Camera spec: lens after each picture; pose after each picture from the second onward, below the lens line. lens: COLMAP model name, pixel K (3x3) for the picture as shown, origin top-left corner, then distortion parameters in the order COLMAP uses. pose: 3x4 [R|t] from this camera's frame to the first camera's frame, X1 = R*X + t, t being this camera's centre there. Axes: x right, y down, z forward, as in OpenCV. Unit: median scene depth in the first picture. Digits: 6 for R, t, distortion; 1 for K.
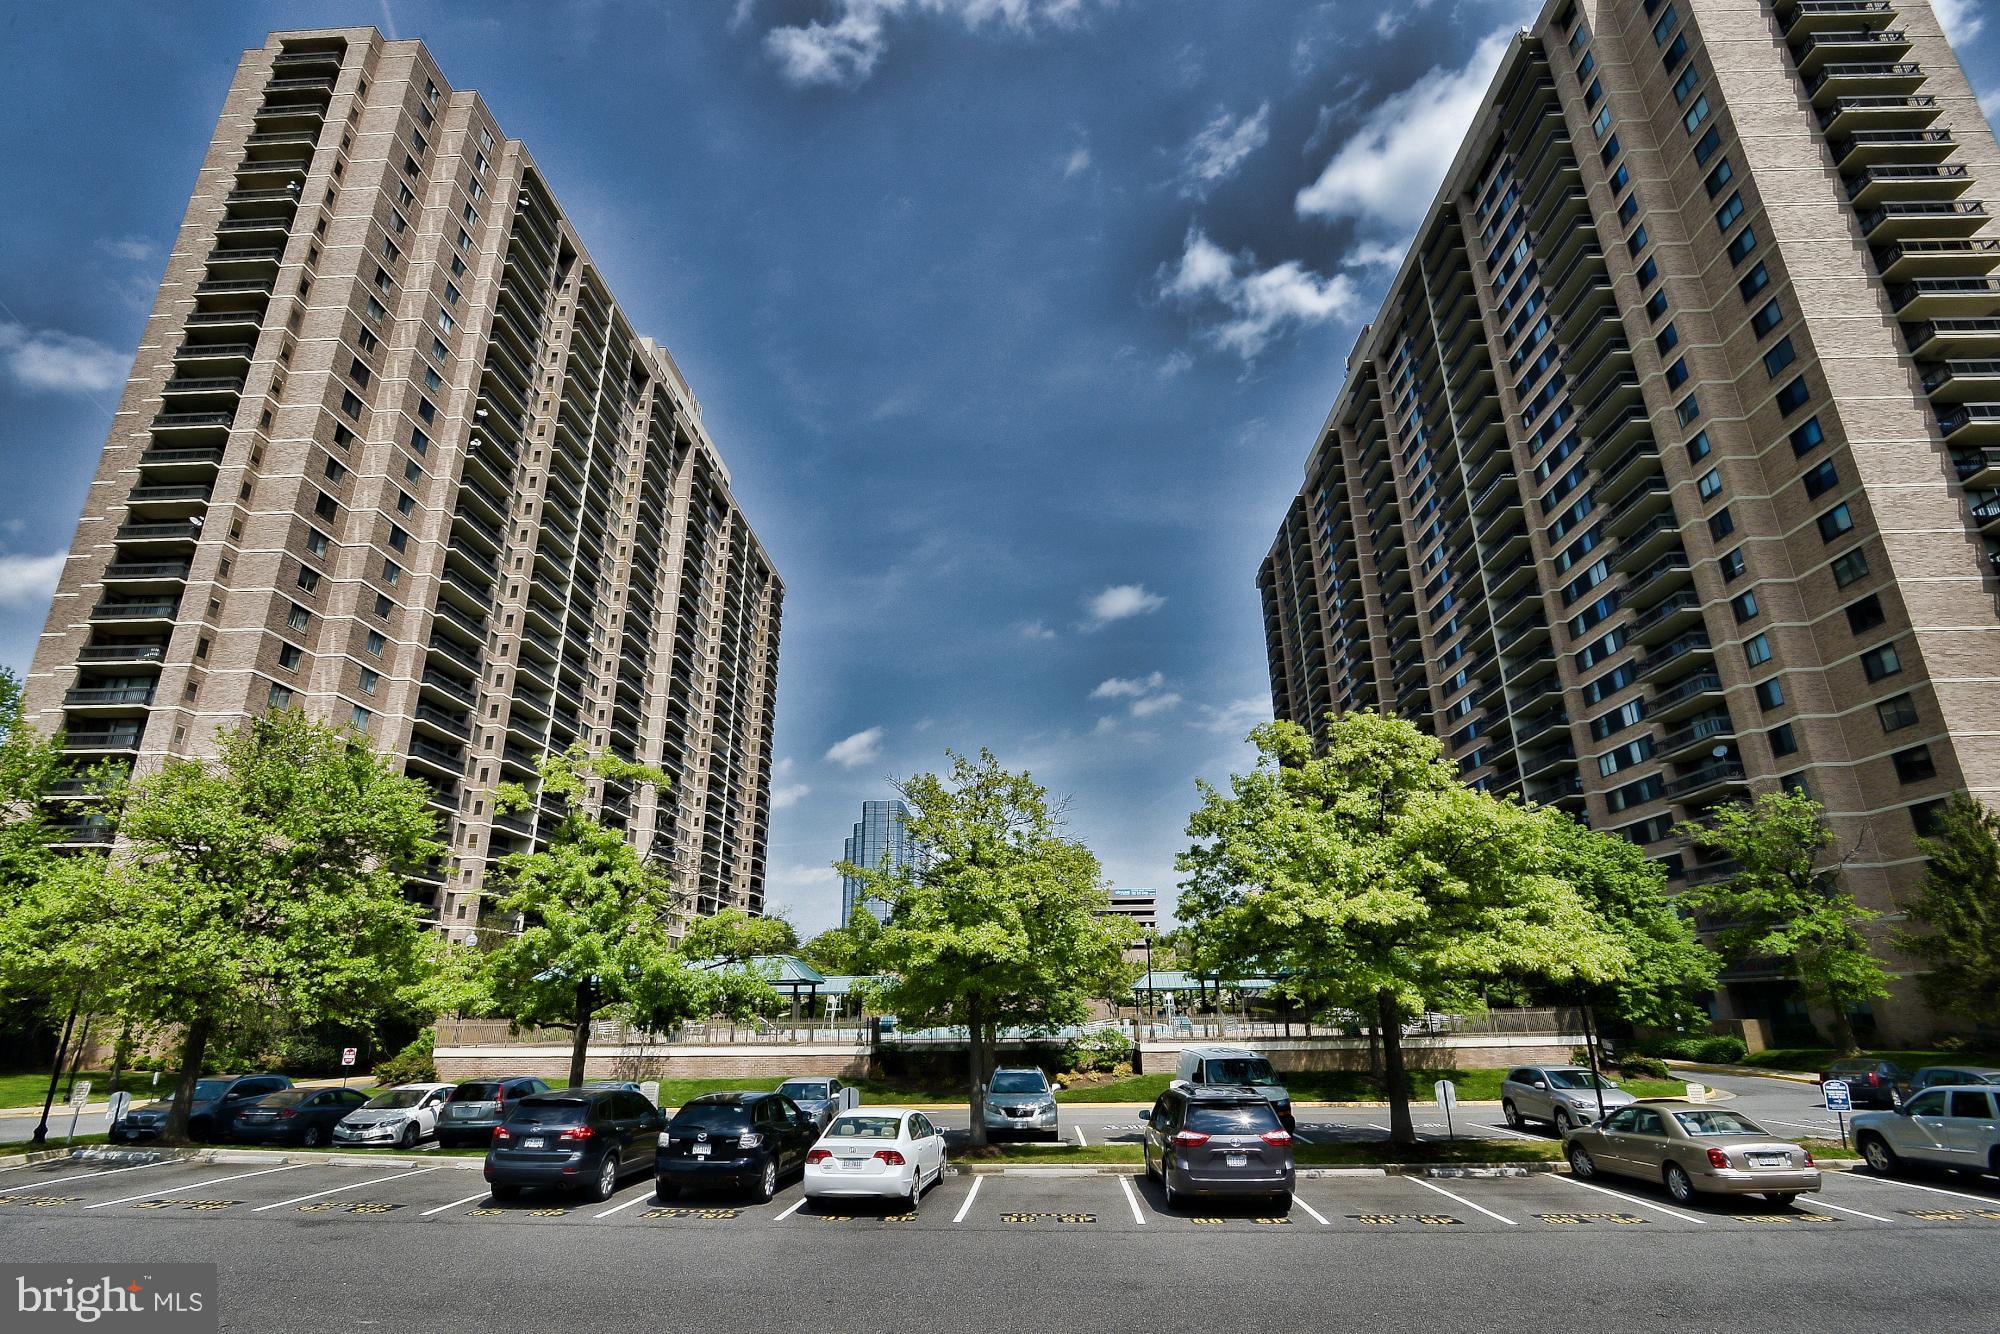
lens RADIAL K [[969.1, 0, 1000.0], [0, 969.1, 667.0], [0, 0, 1]] dist [-0.018612, -0.001767]
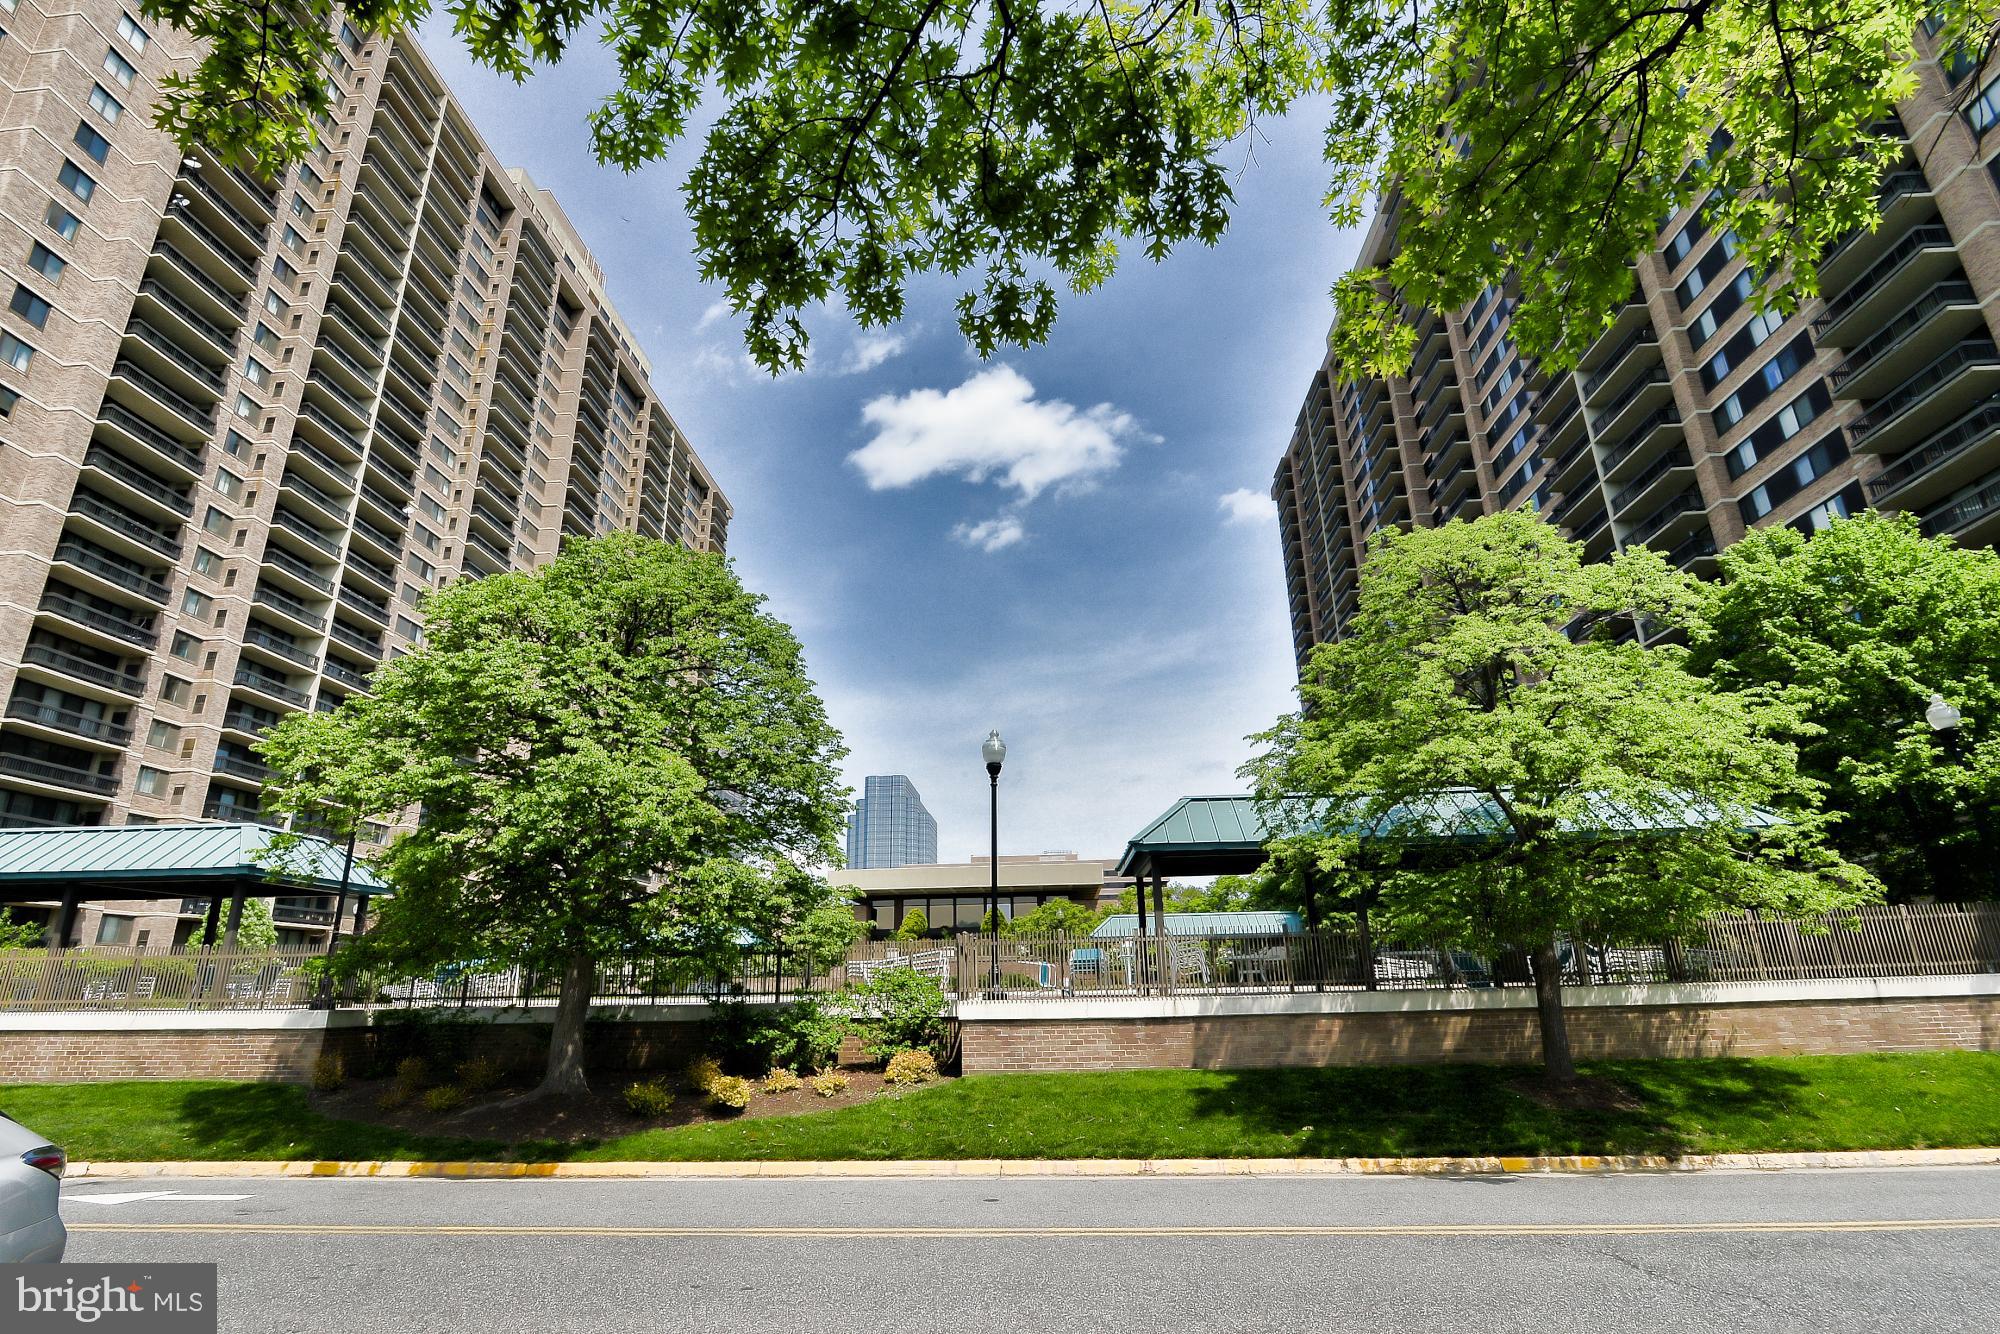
lens RADIAL K [[969.1, 0, 1000.0], [0, 969.1, 667.0], [0, 0, 1]] dist [-0.018612, -0.001767]
pose [[0.999665, -0.015551, -0.020691, 0.083778], [0.015861, 0.999763, 0.014916, 0.117322], [0.020455, -0.015239, 0.999675, 0.287027]]
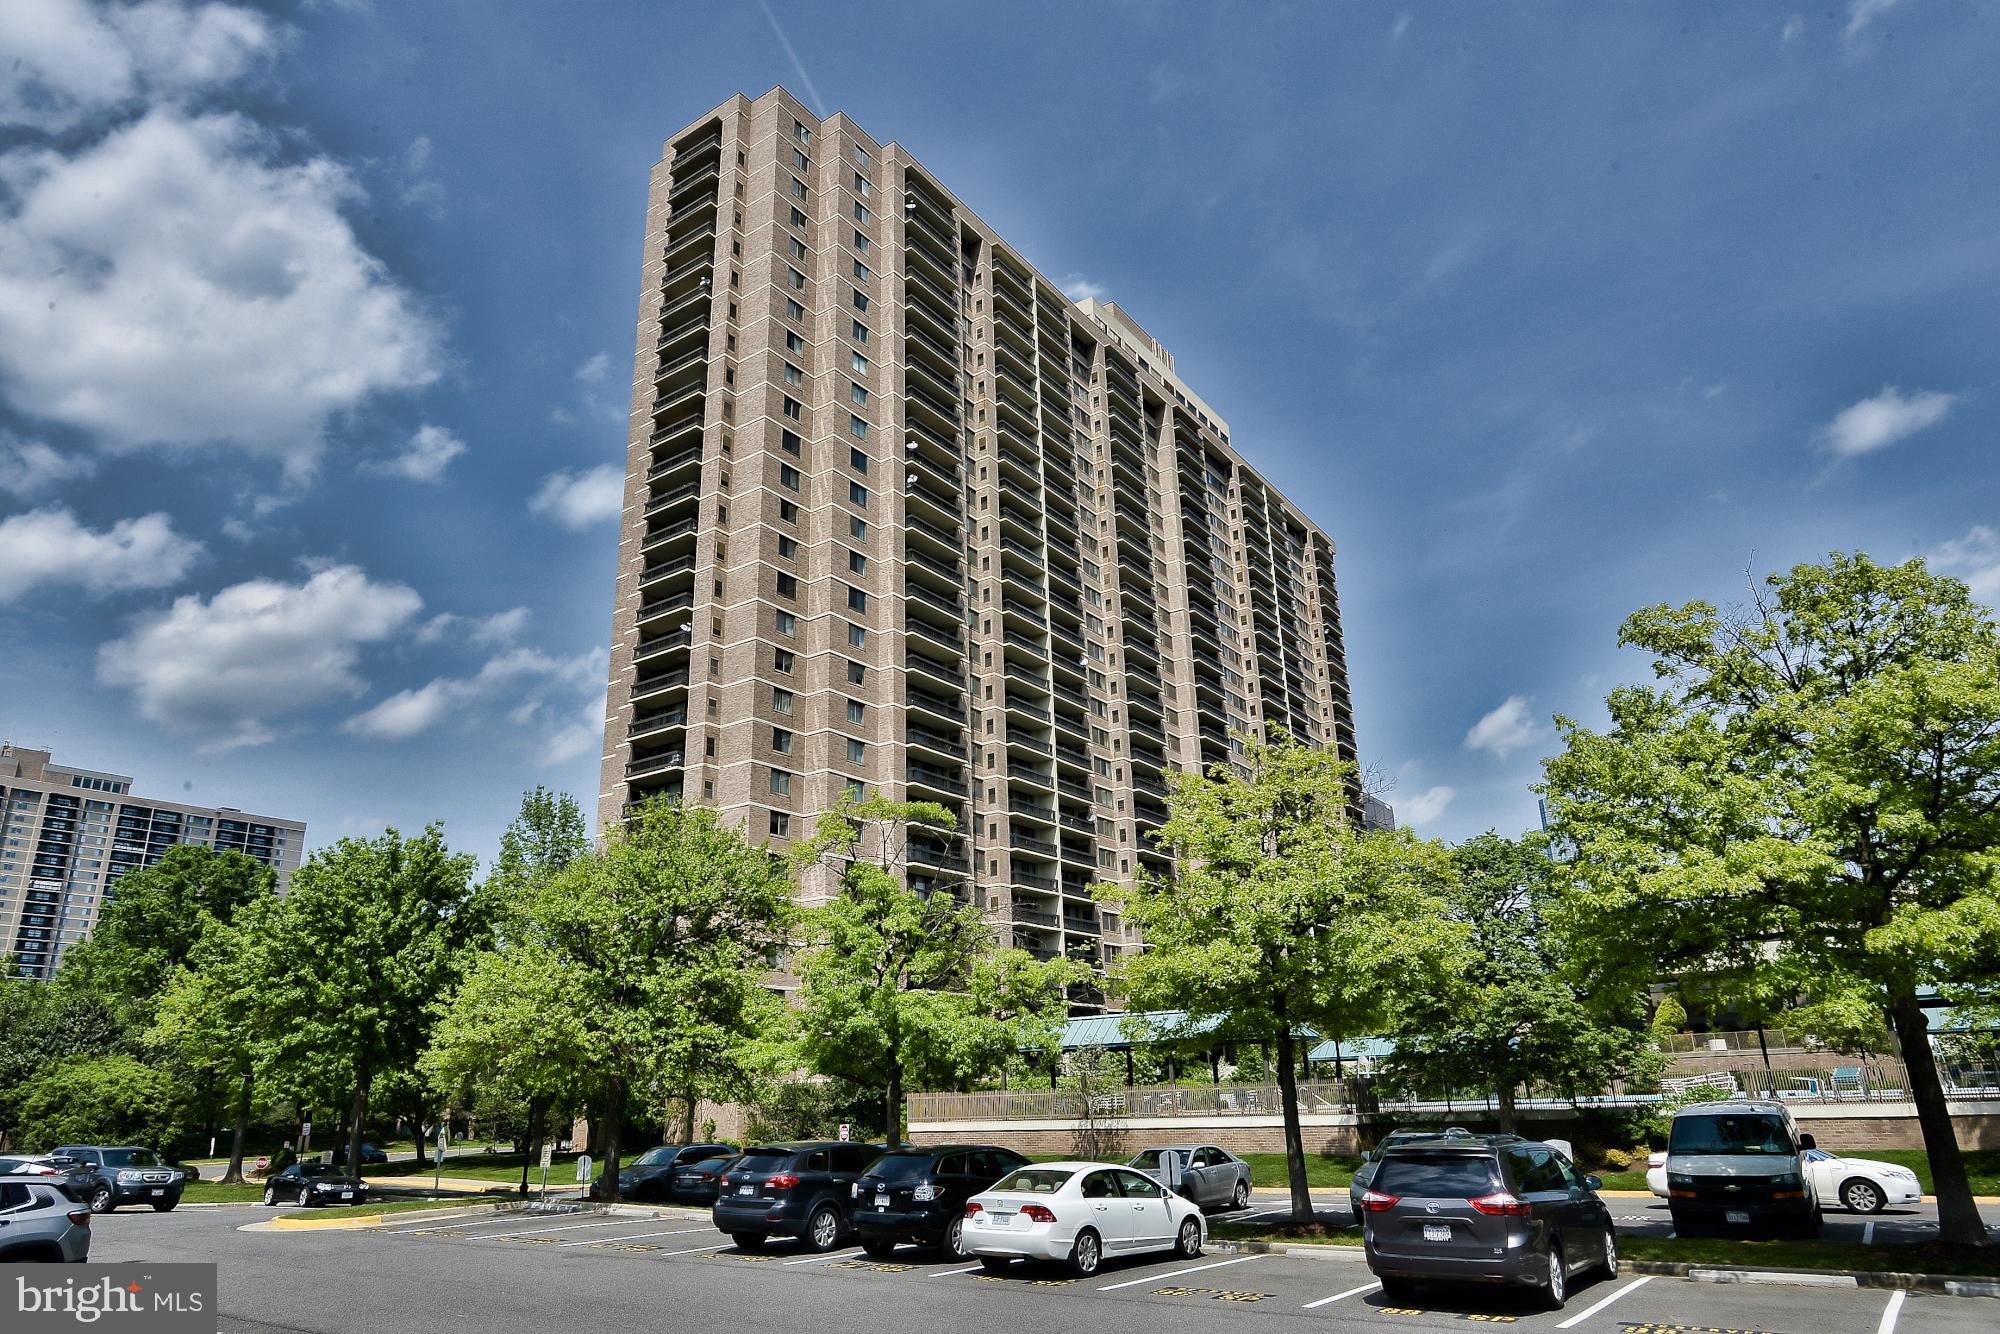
lens RADIAL K [[1239.3, 0, 1000.0], [0, 1239.3, 667.0], [0, 0, 1]] dist [-0.010757, 0.000620]
pose [[0.837136, -0.192170, -0.512127, 0.099935], [0.197727, 0.979258, -0.044246, 0.012966], [0.510007, -0.064221, 0.857769, 0.010565]]
